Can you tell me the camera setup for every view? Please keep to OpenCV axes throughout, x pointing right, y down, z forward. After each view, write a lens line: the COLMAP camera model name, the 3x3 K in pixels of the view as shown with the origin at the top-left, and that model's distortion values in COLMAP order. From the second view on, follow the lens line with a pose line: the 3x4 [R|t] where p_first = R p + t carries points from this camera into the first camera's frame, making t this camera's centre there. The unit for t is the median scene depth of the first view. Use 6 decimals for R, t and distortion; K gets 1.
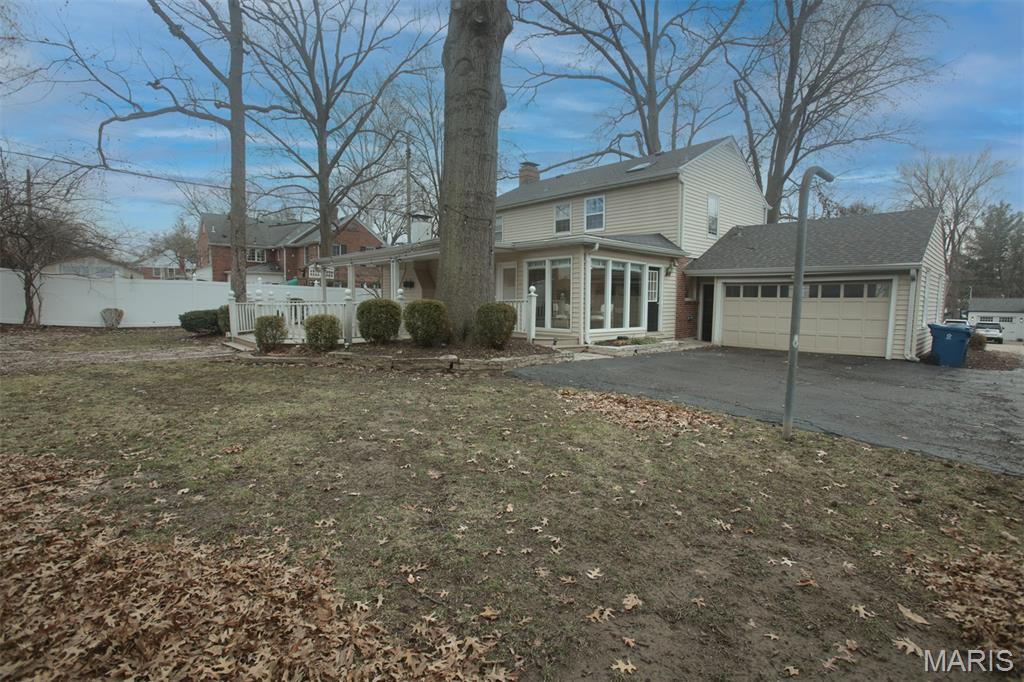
lens RADIAL K [[471.1, 0, 512.0], [0, 471.1, 341.0], [0, 0, 1]] dist [-0.069649, 0.030594]
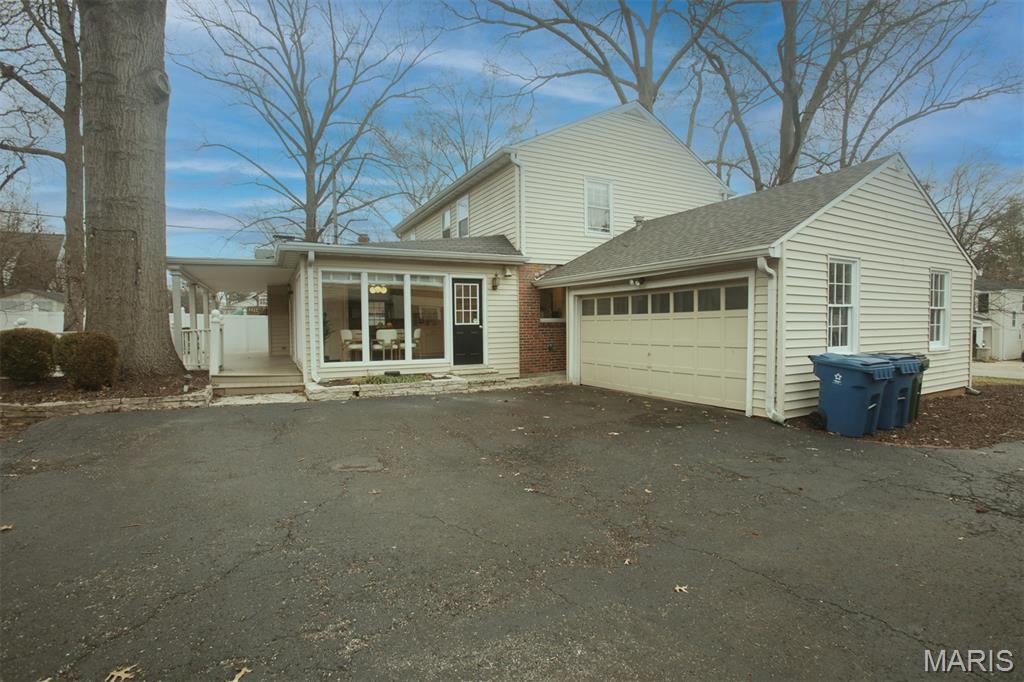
lens RADIAL K [[471.1, 0, 512.0], [0, 471.1, 341.0], [0, 0, 1]] dist [-0.069649, 0.030594]
pose [[0.965936, -0.009902, -0.258592, 0.569632], [-0.003909, 0.998595, -0.052839, -0.018263], [0.258752, 0.052050, 0.964540, 0.293932]]
